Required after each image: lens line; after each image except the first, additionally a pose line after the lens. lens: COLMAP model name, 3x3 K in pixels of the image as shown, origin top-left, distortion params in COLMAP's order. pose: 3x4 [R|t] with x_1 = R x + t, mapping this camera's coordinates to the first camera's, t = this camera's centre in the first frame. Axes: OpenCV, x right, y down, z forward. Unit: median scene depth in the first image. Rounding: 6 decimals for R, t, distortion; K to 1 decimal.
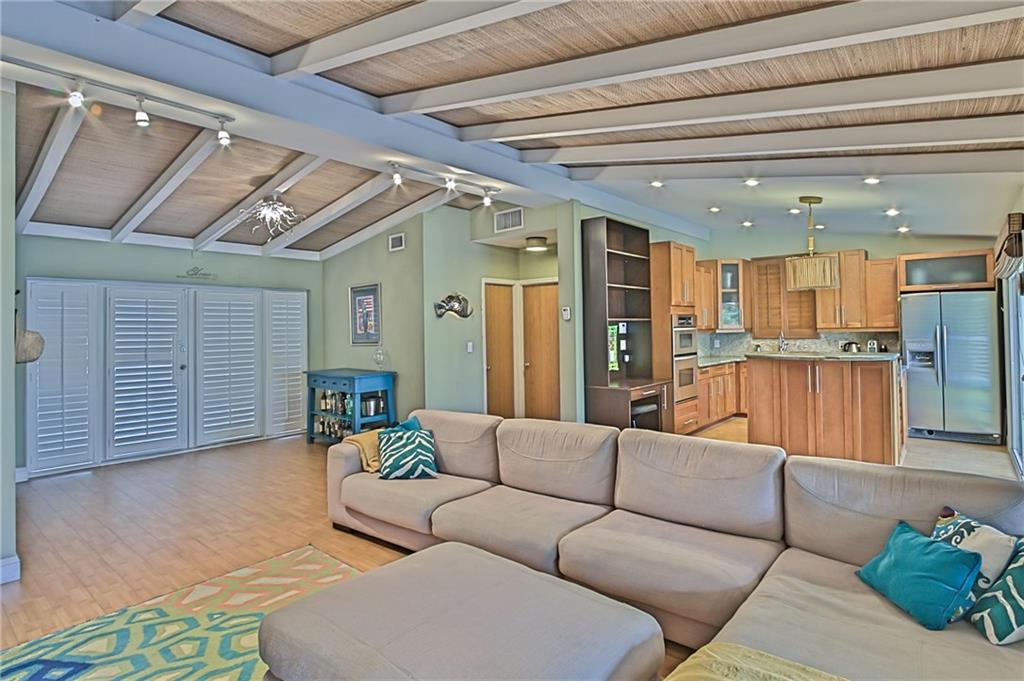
lens RADIAL K [[526.4, 0, 519.7], [0, 526.4, 317.6], [0, 0, 1]] dist [-0.023421, 0.001942]
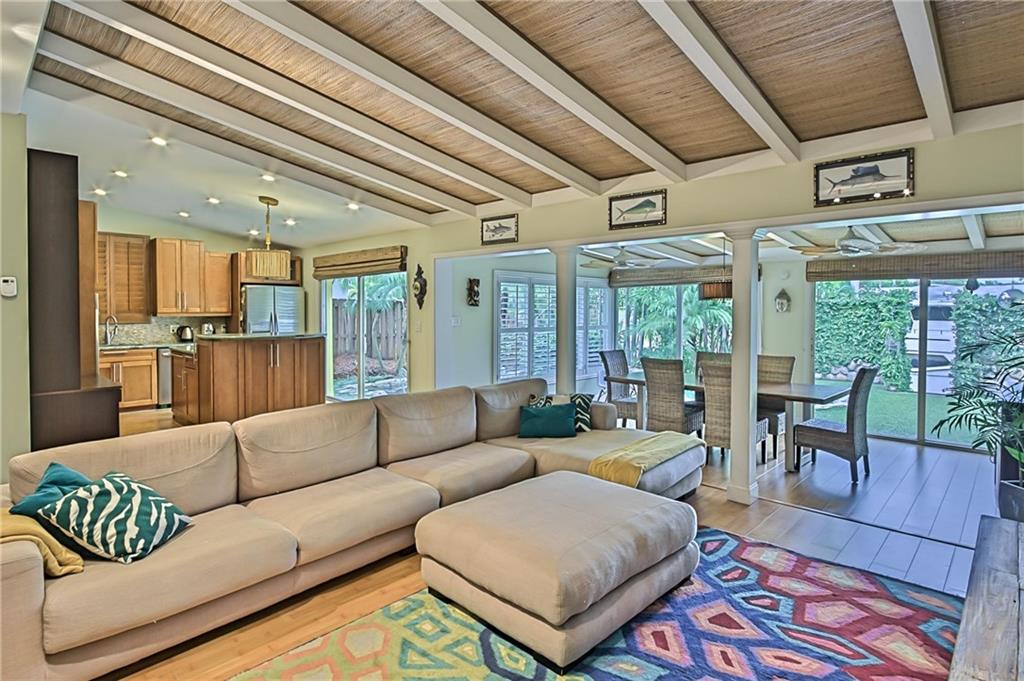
lens RADIAL K [[526.4, 0, 520.1], [0, 526.4, 318.7], [0, 0, 1]] dist [-0.023421, 0.001942]
pose [[0.067911, -0.004176, 0.997683, -0.424886], [-0.023231, 0.999713, 0.005766, 0.011199], [-0.997421, -0.023569, 0.067794, 0.278482]]
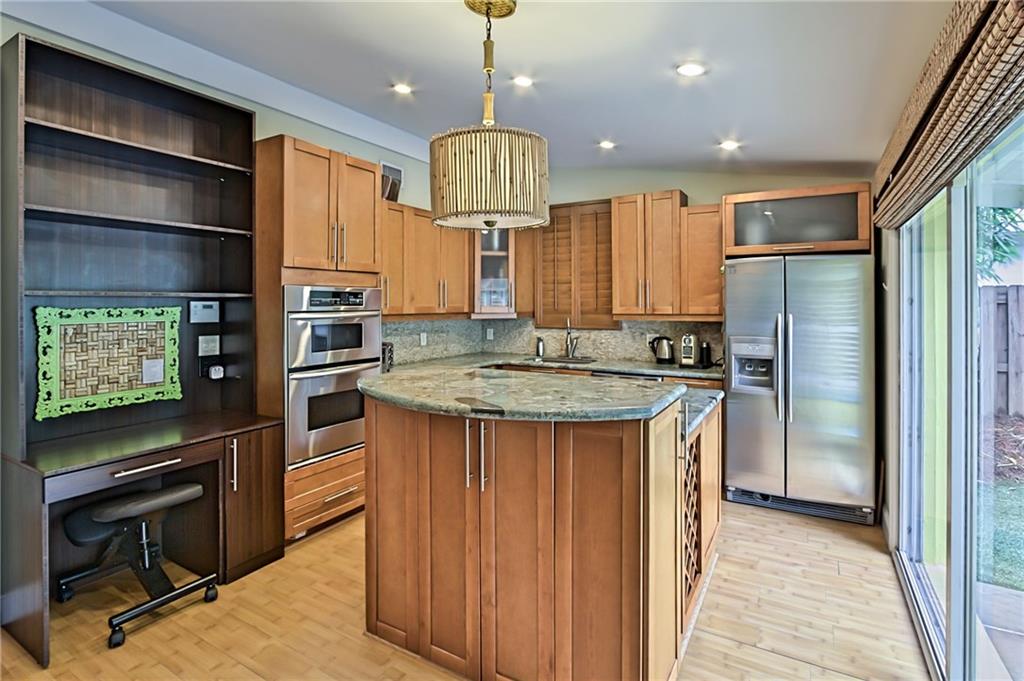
lens RADIAL K [[501.1, 0, 518.8], [0, 501.1, 301.8], [0, 0, 1]] dist [-0.028459, 0.003492]
pose [[0.984673, 0.013648, 0.173877, 0.397868], [-0.015885, 0.999808, 0.011483, 0.000023], [-0.173687, -0.014069, 0.984700, 0.475652]]
